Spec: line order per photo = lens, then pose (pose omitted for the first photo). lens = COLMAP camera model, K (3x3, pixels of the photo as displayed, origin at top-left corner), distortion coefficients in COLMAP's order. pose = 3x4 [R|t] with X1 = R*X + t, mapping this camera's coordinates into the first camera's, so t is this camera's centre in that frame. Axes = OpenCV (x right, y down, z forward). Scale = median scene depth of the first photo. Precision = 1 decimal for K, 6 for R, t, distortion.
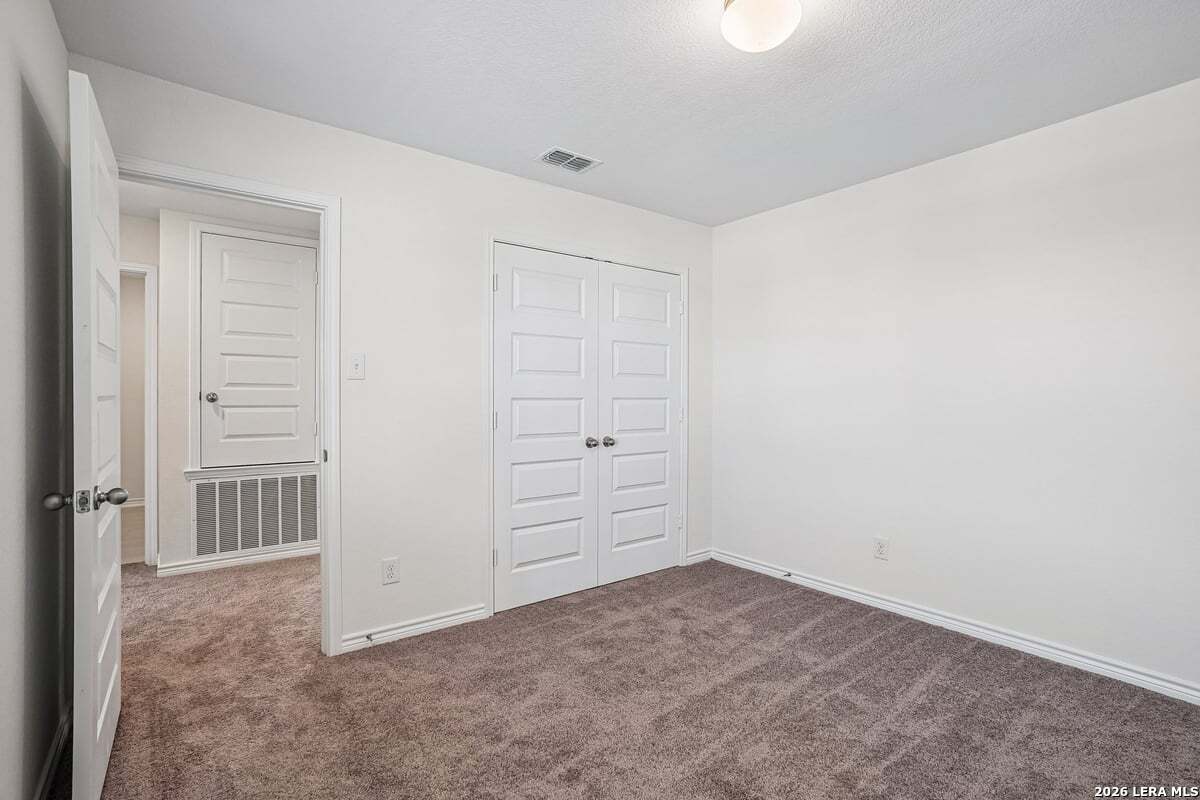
lens RADIAL K [[569.1, 0, 594.5], [0, 569.1, 399.2], [0, 0, 1]] dist [-0.026736, 0.013066]
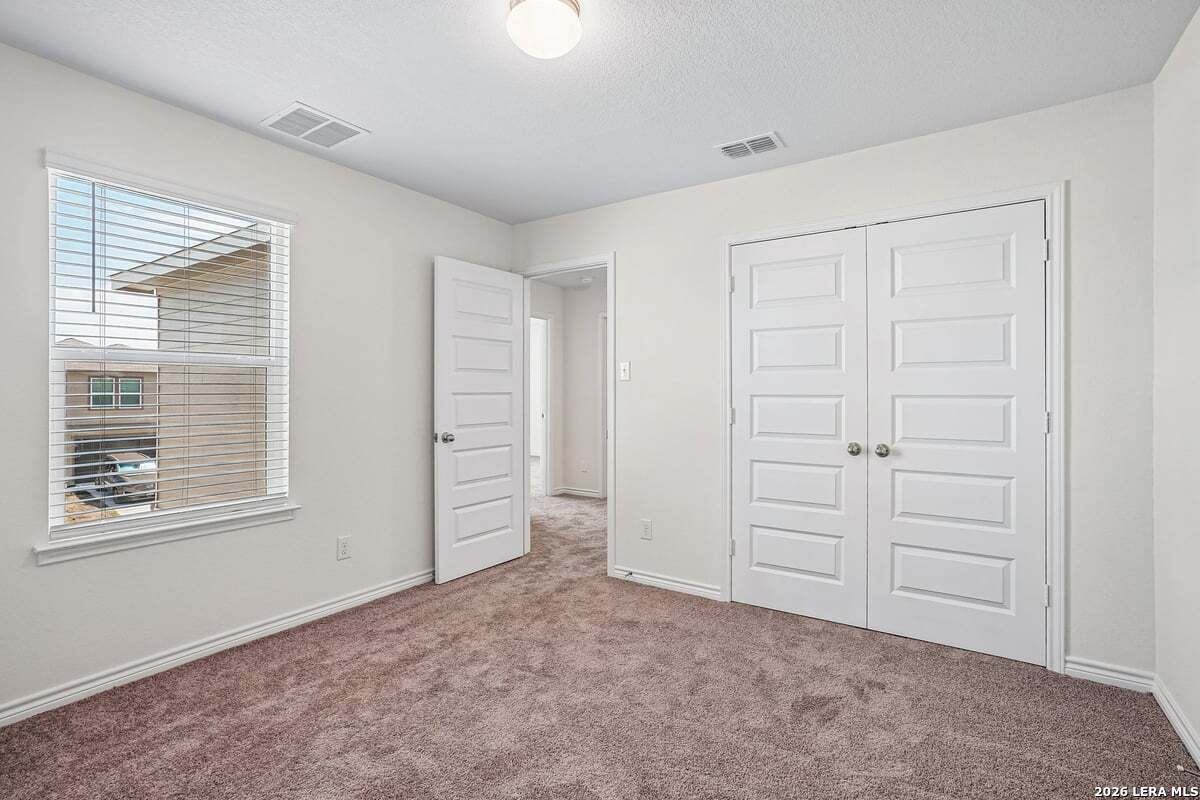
lens RADIAL K [[569.1, 0, 601.9], [0, 569.1, 391.8], [0, 0, 1]] dist [-0.026736, 0.013066]
pose [[0.311226, -0.003638, -0.950329, 0.745346], [-0.006245, 0.999963, -0.005873, 0.000002], [0.950315, 0.007762, 0.311192, 0.446456]]
